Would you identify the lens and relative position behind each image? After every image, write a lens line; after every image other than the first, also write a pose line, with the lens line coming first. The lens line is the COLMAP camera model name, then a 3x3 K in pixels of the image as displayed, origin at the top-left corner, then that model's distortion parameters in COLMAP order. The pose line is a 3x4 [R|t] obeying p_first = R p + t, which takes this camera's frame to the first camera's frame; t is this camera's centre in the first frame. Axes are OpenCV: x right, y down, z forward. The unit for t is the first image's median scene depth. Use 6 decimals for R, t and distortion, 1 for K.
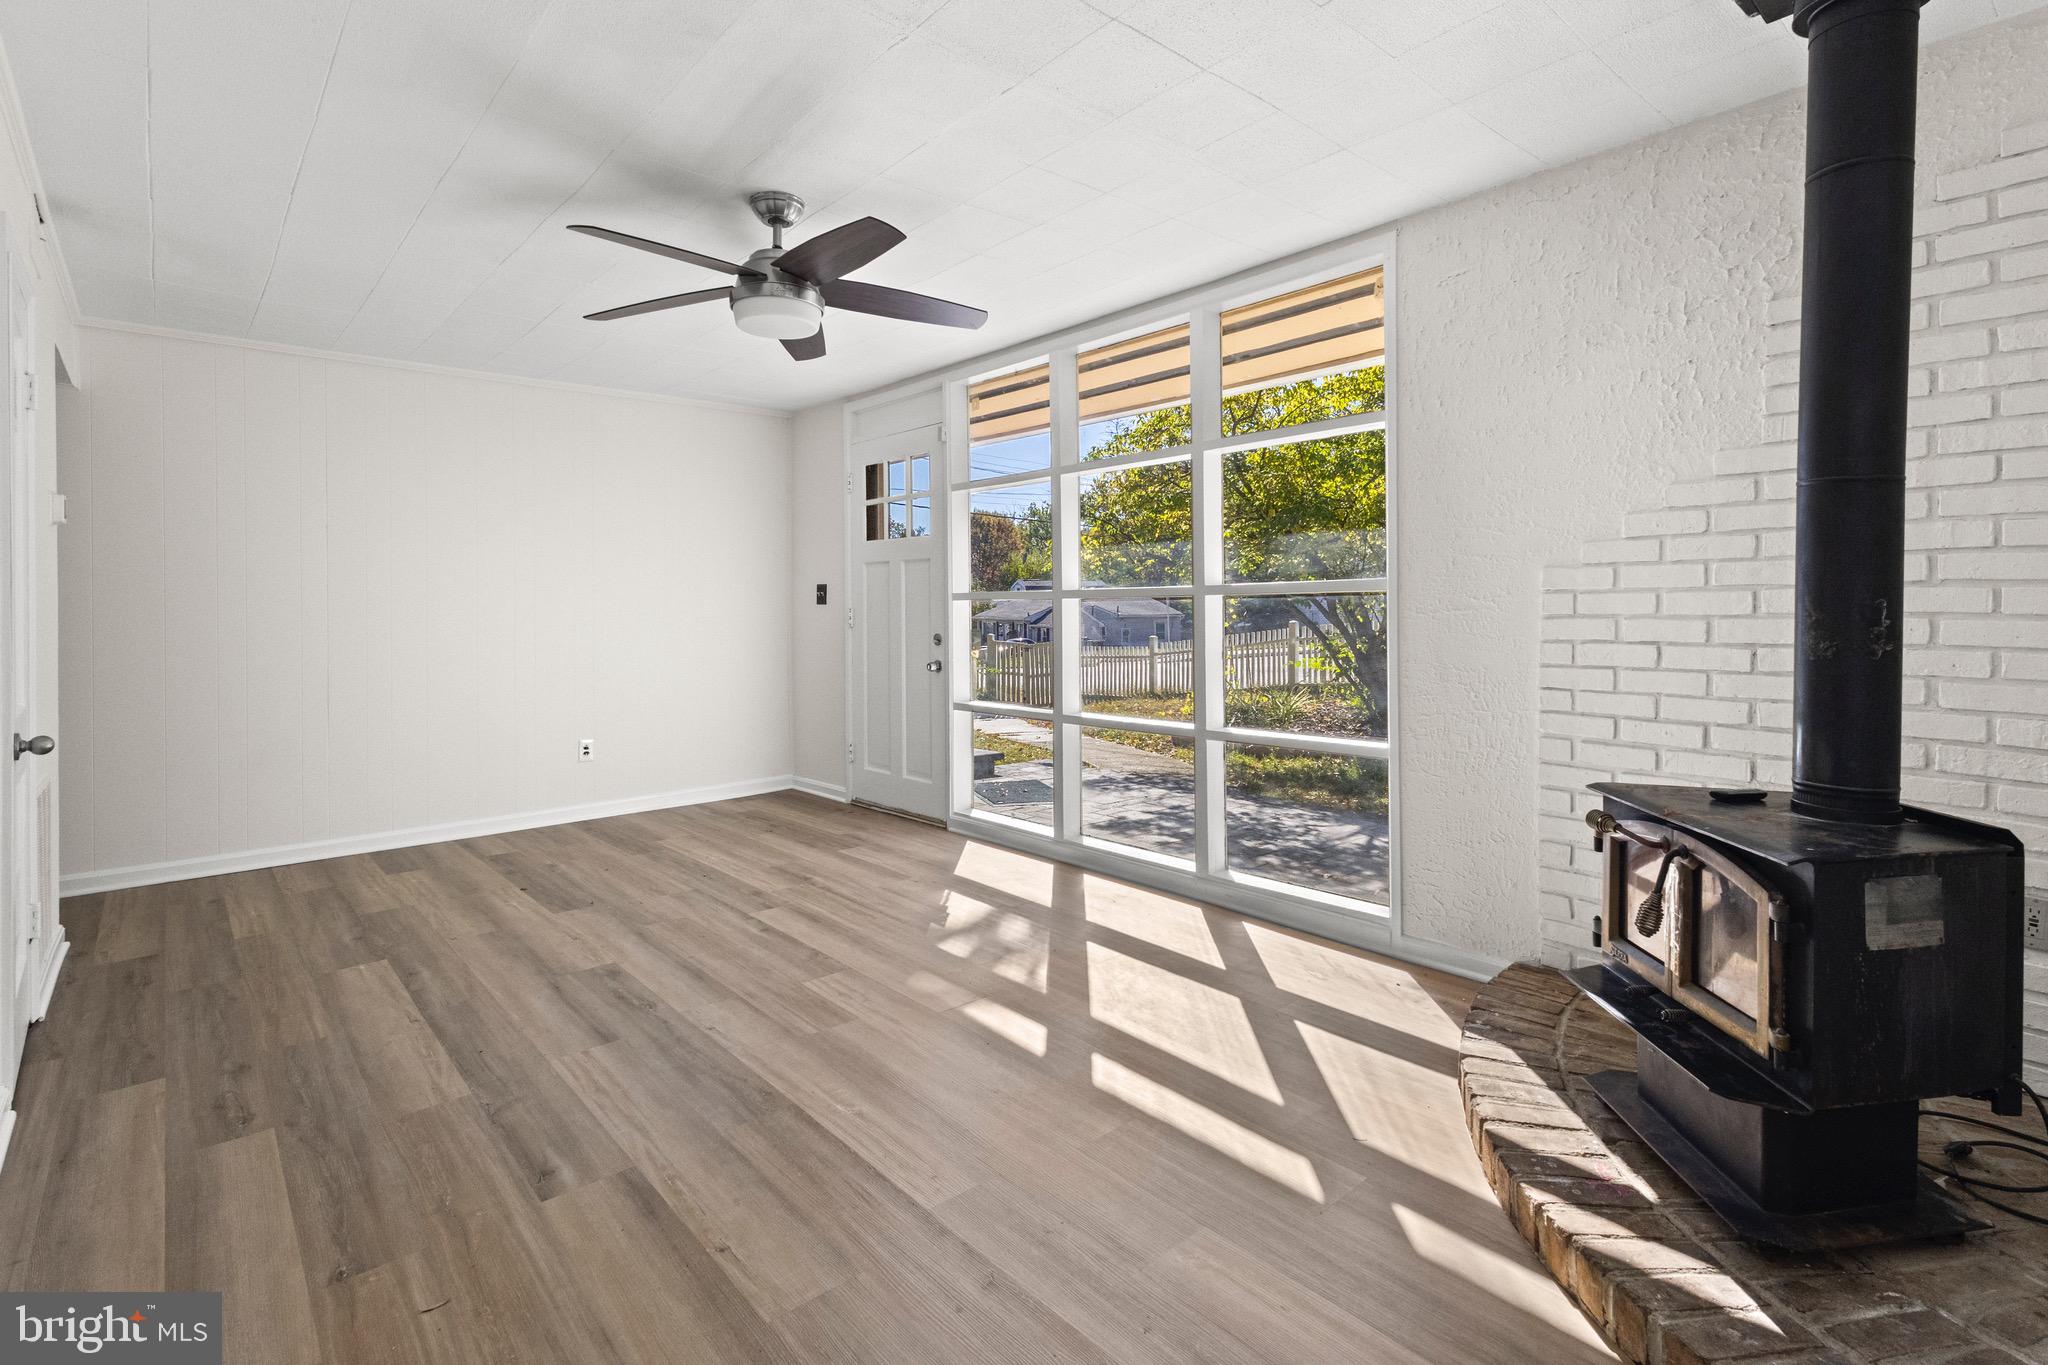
lens RADIAL K [[973.0, 0, 1021.4], [0, 973.0, 596.7], [0, 0, 1]] dist [0.005058, 0.001170]
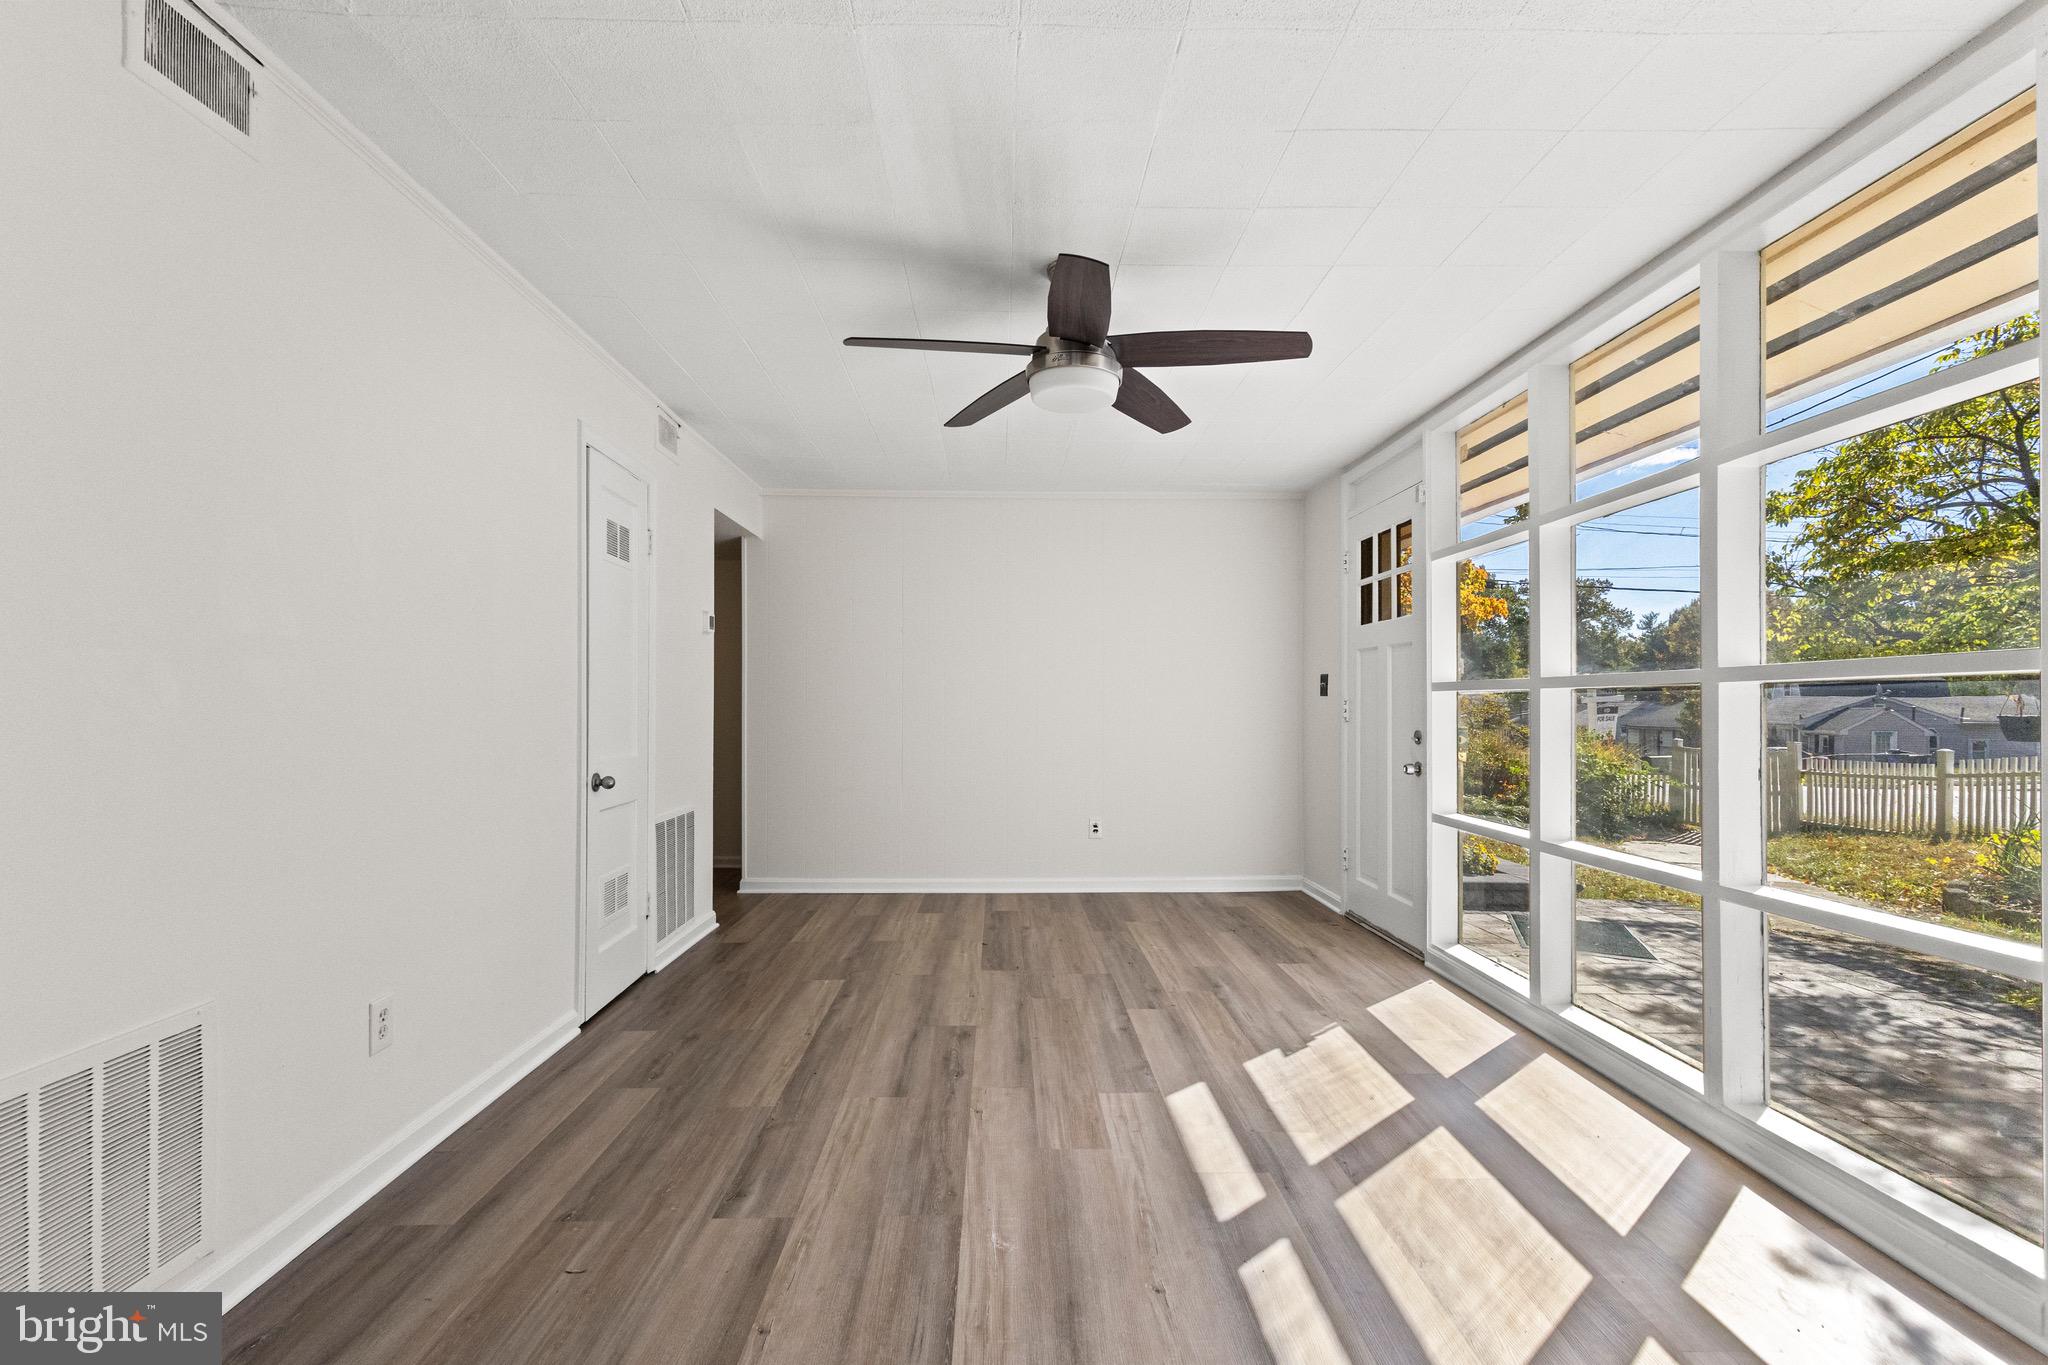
lens RADIAL K [[946.0, 0, 1019.1], [0, 946.0, 684.3], [0, 0, 1]] dist [0.003699, 0.001240]
pose [[0.768738, 0.000031, -0.639564, 0.287471], [-0.005678, 0.999961, -0.006777, 0.008919], [0.639539, 0.008841, 0.768708, 0.236328]]
